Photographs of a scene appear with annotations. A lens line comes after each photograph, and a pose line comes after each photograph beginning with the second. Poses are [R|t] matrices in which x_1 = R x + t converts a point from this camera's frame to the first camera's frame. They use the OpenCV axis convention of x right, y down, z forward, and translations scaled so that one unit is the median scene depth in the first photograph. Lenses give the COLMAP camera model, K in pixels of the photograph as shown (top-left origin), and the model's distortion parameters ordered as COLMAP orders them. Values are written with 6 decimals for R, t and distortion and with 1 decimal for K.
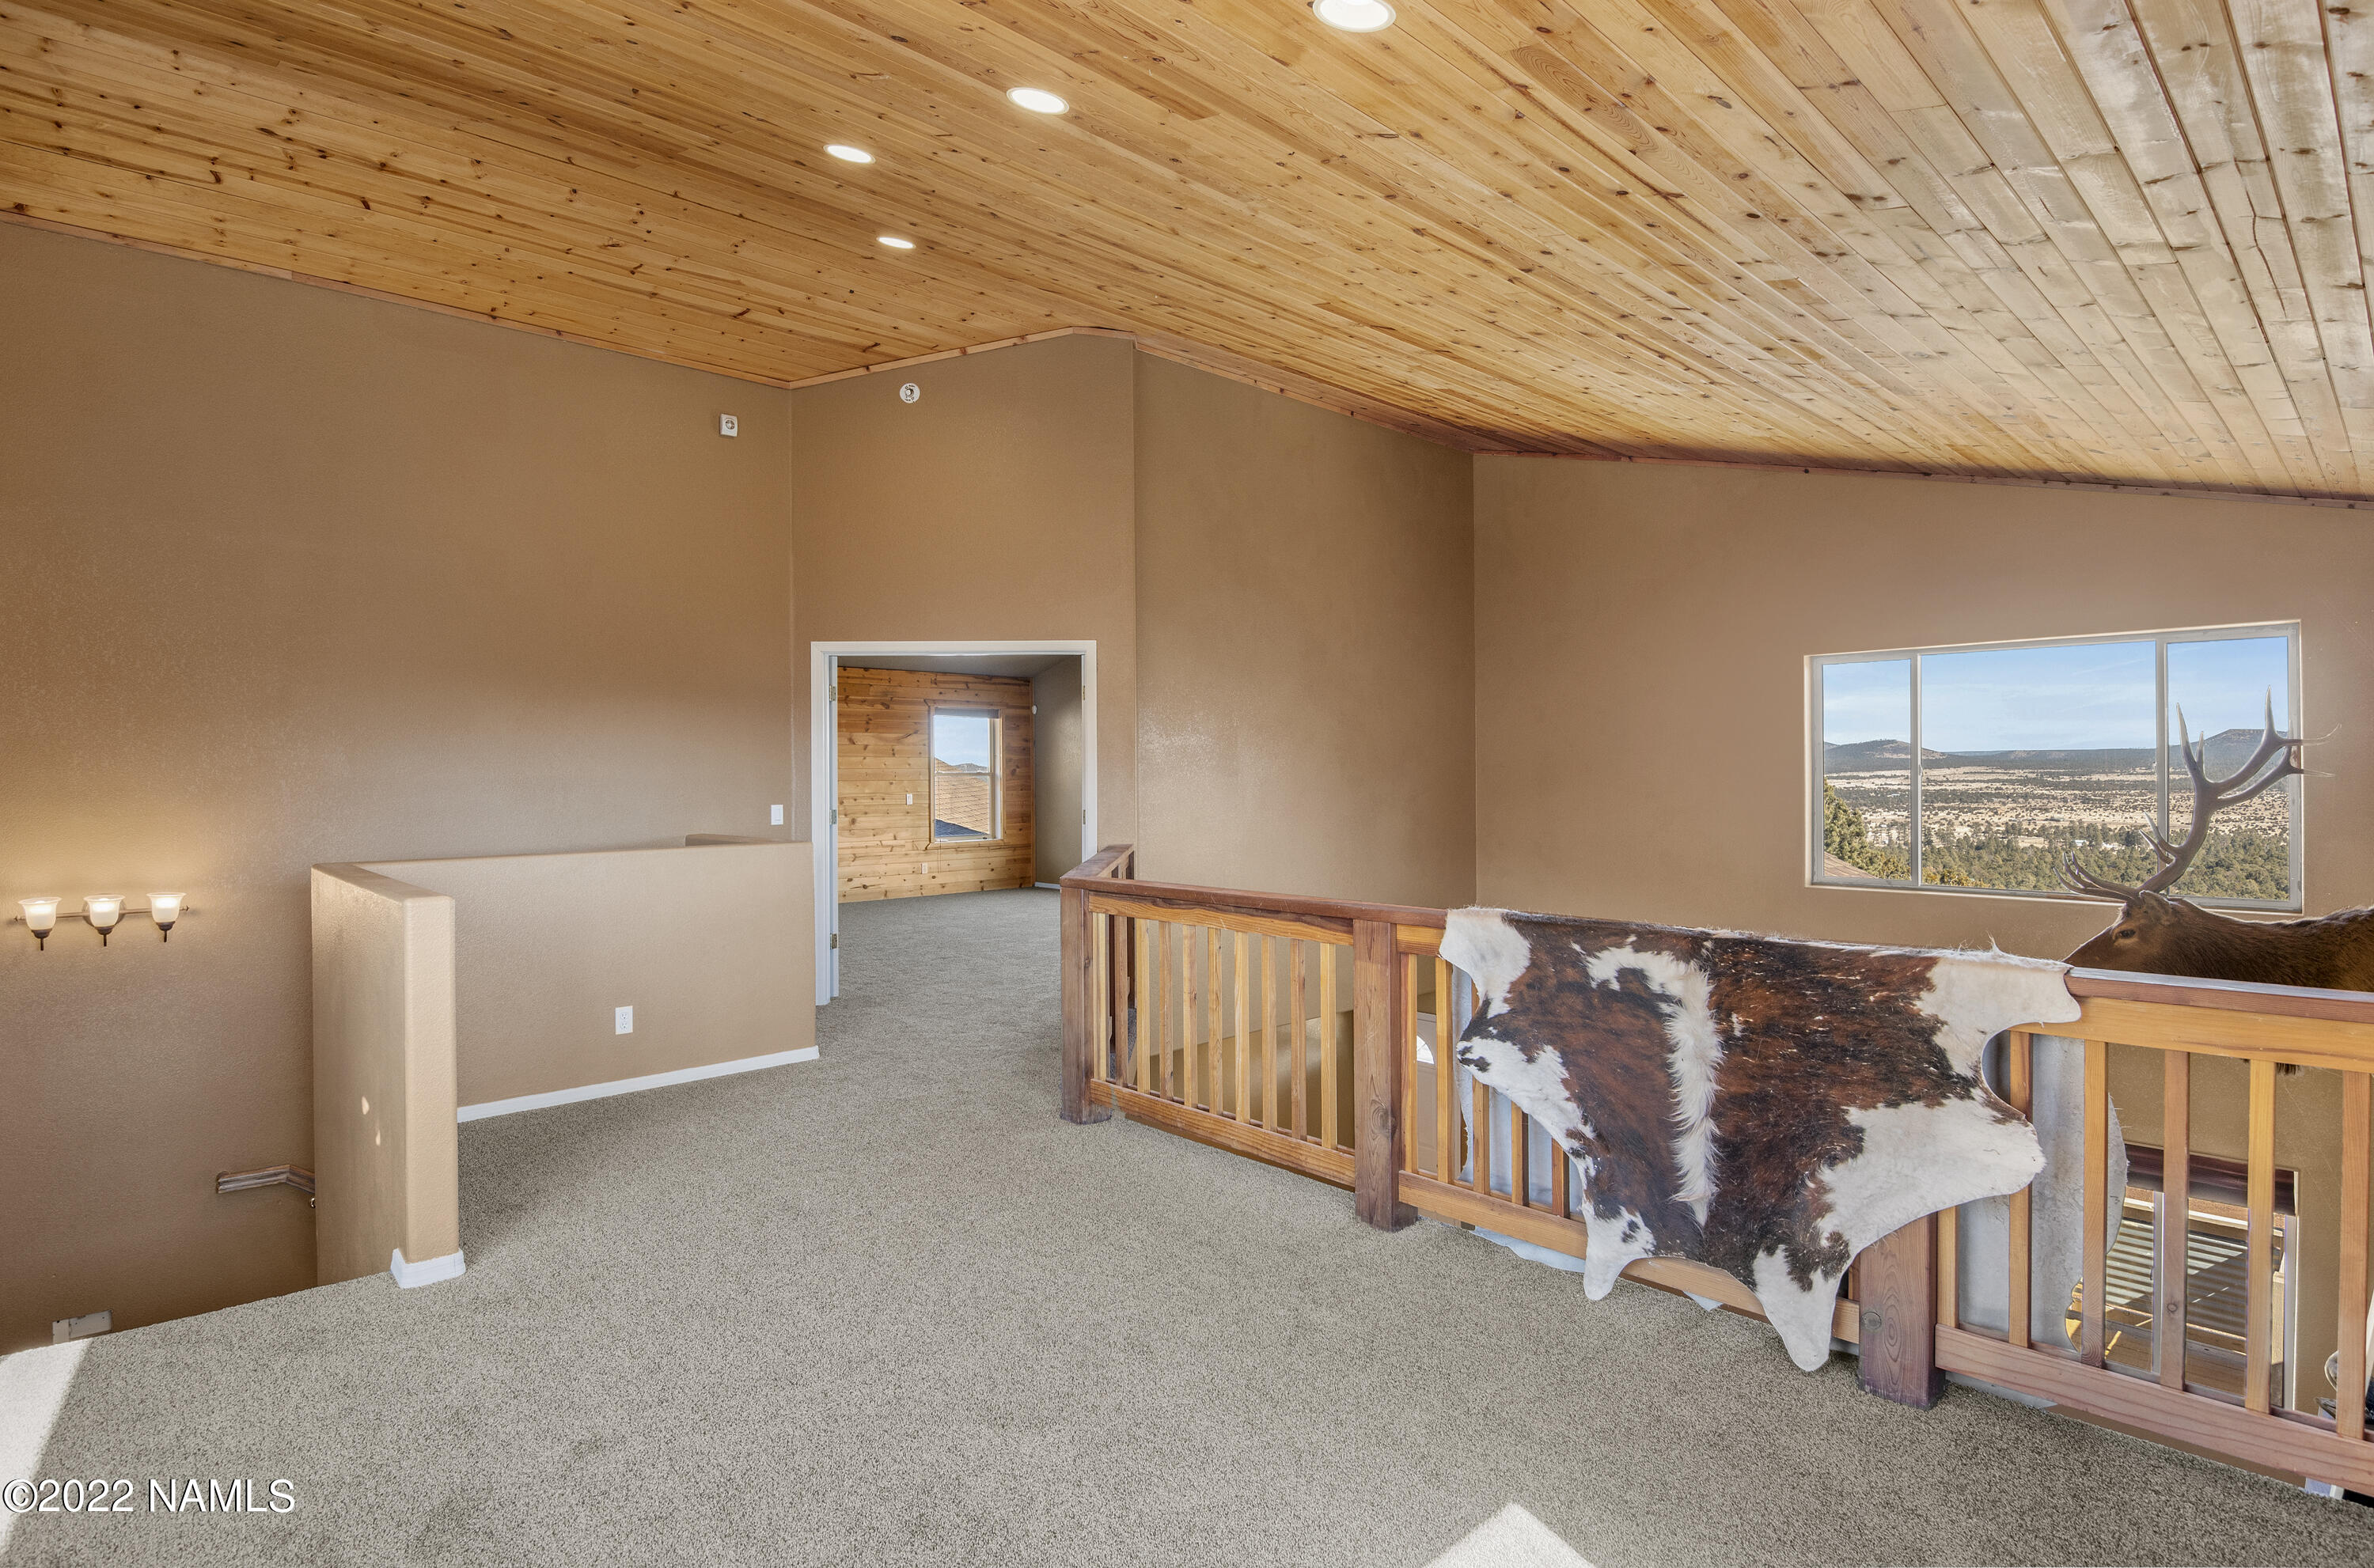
lens RADIAL K [[1179.2, 0, 1177.3], [0, 1179.2, 770.1], [0, 0, 1]] dist [-0.004519, -0.001241]
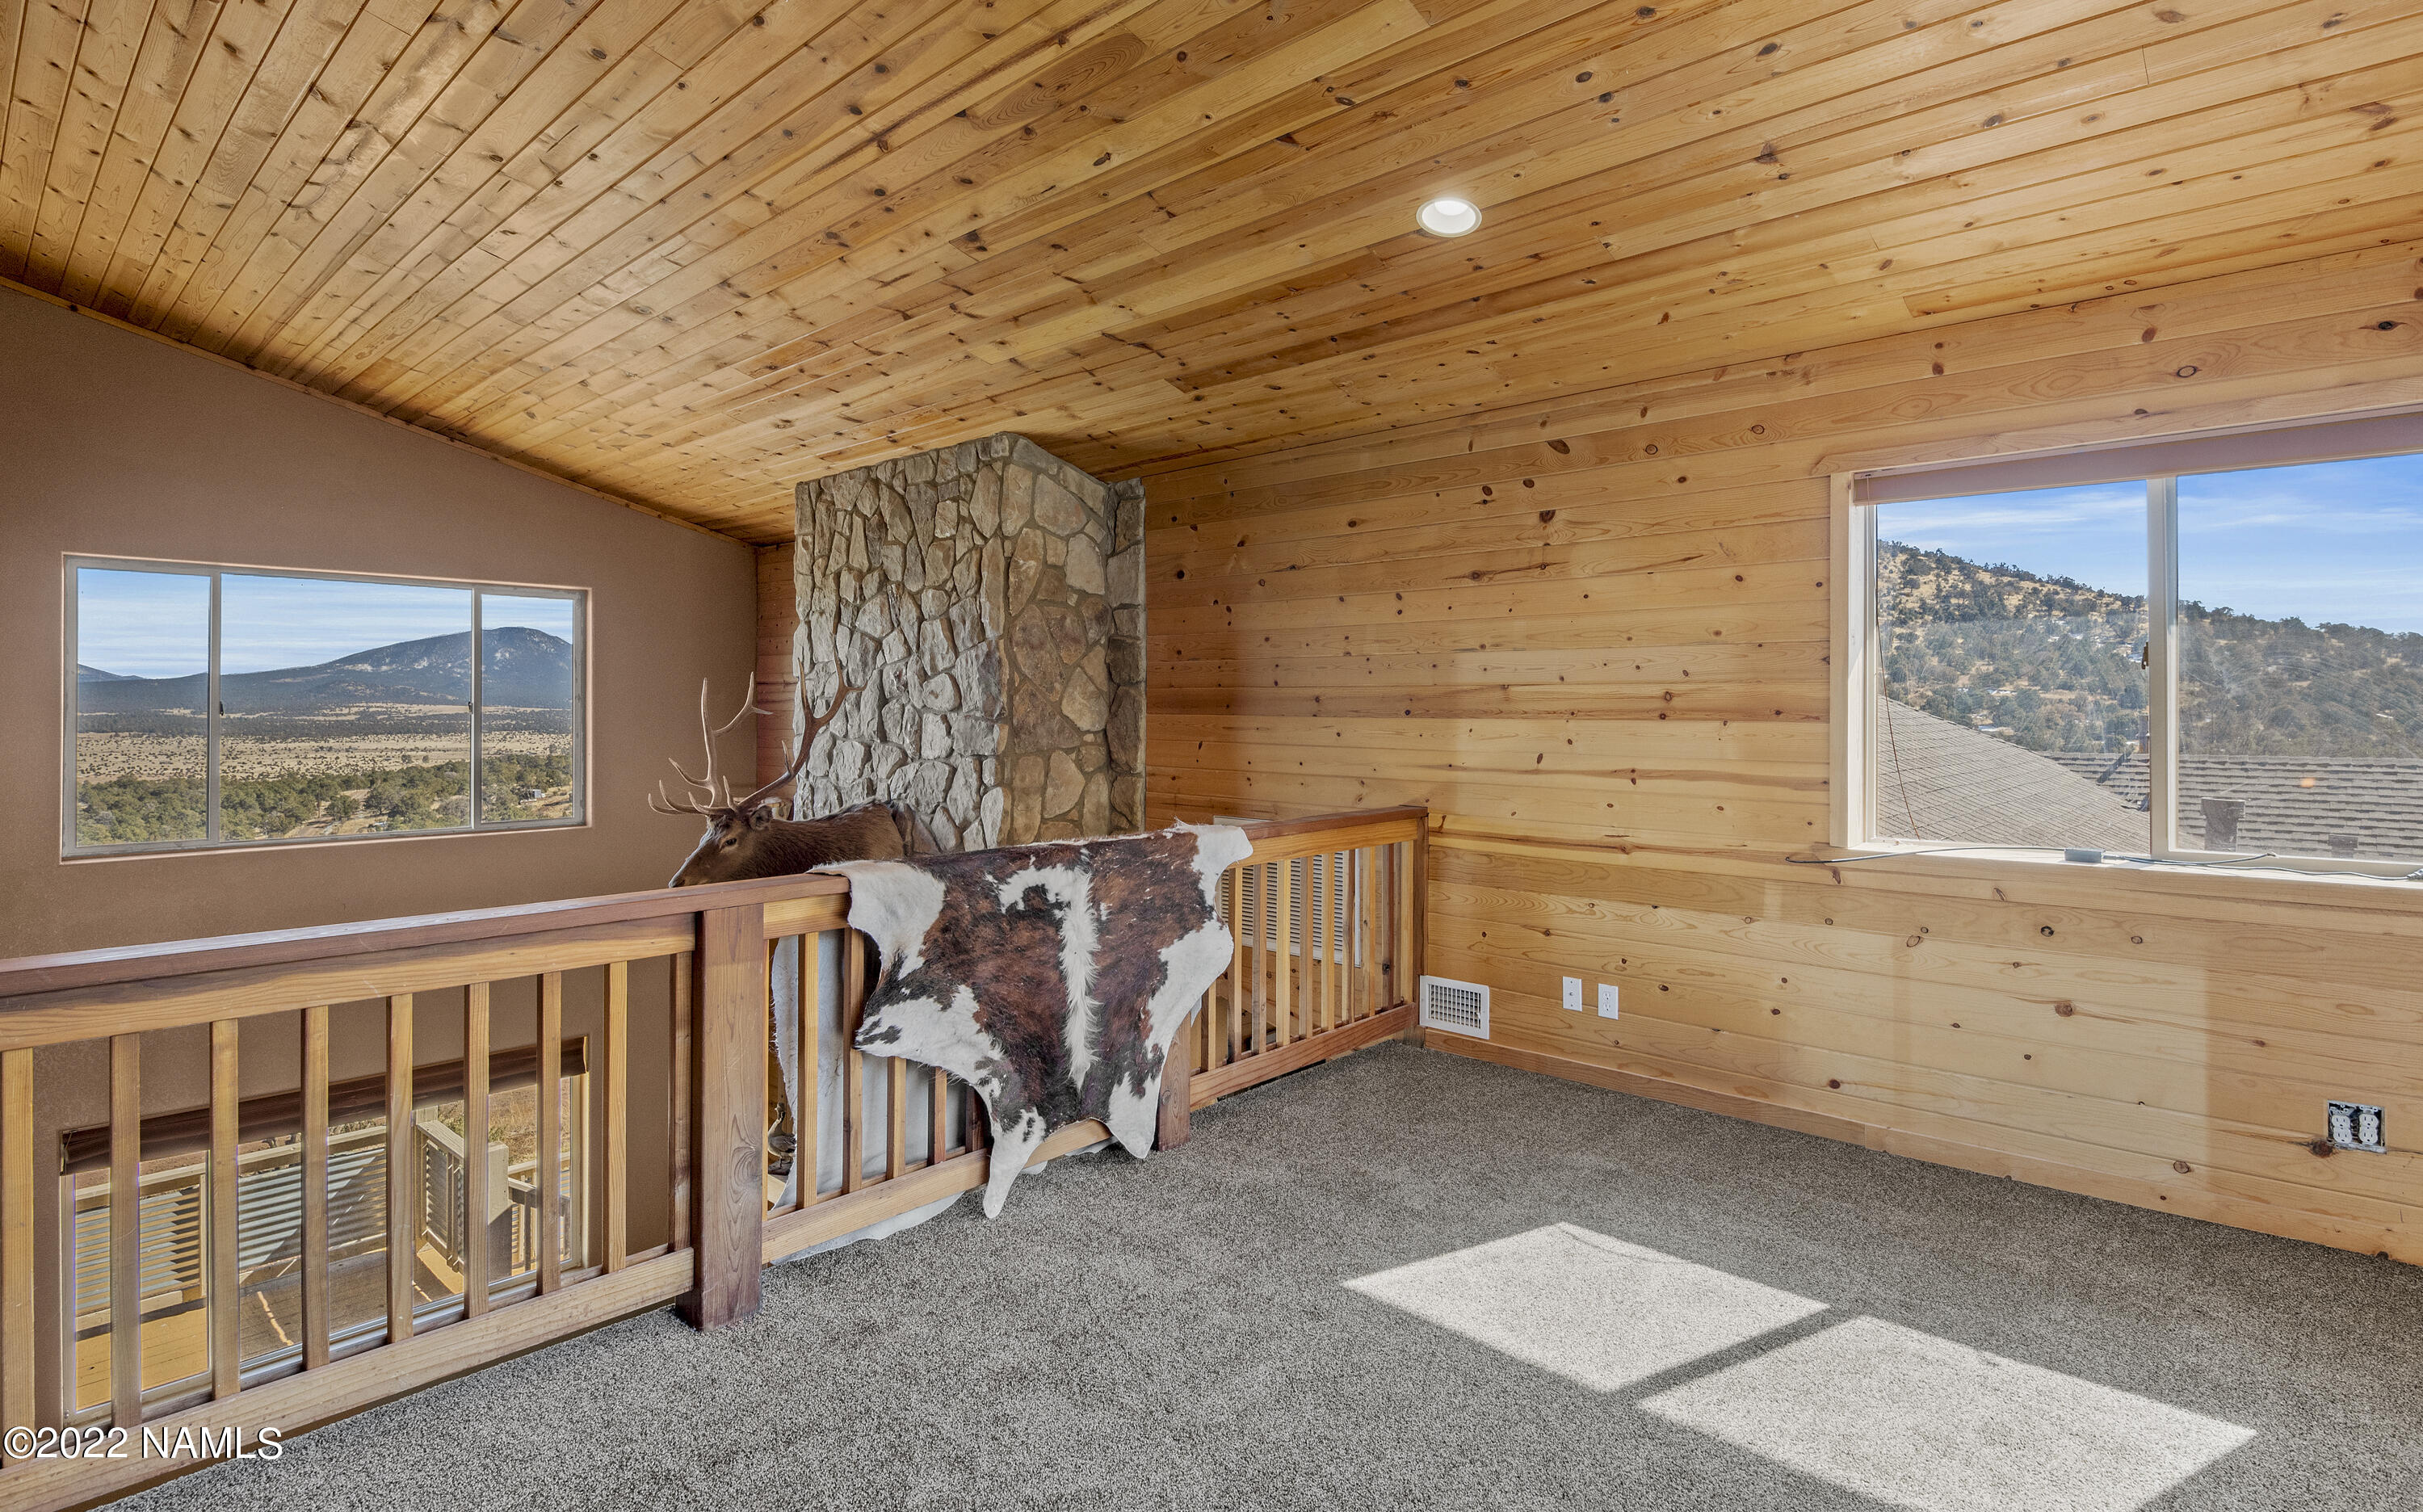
lens RADIAL K [[1200.9, 0, 1226.5], [0, 1200.9, 698.0], [0, 0, 1]] dist [0.004690, -0.003343]
pose [[-0.084005, 0.012030, 0.996393, -0.738256], [-0.002760, 0.999920, -0.012305, 0.006262], [-0.996462, -0.003784, -0.083965, 0.904781]]
